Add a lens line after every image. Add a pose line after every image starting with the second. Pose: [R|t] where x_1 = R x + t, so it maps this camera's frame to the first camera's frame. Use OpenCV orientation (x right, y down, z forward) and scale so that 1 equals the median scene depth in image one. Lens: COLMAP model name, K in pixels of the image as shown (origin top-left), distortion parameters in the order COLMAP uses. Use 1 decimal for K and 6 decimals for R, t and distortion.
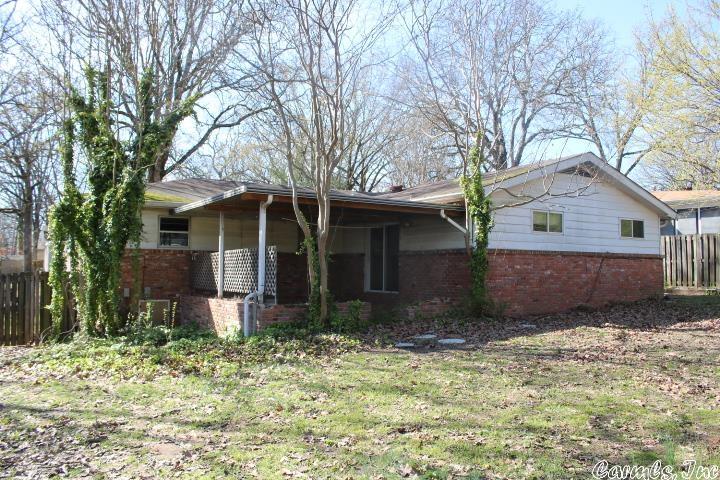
lens RADIAL K [[602.3, 0, 356.1], [0, 602.3, 238.2], [0, 0, 1]] dist [-0.155096, 0.126226]
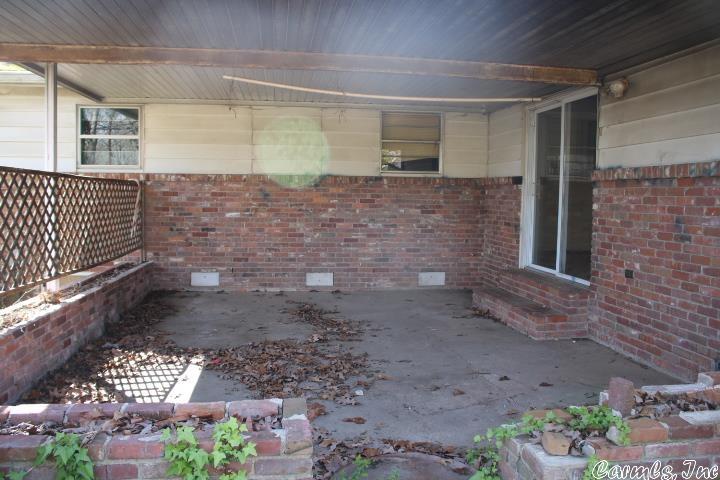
lens RADIAL K [[602.3, 0, 356.1], [0, 602.3, 238.2], [0, 0, 1]] dist [-0.155096, 0.126226]
pose [[0.913290, 0.036339, -0.405686, 0.083646], [0.012552, 0.993028, 0.117208, 0.019172], [0.407117, -0.112137, 0.906466, 0.621859]]
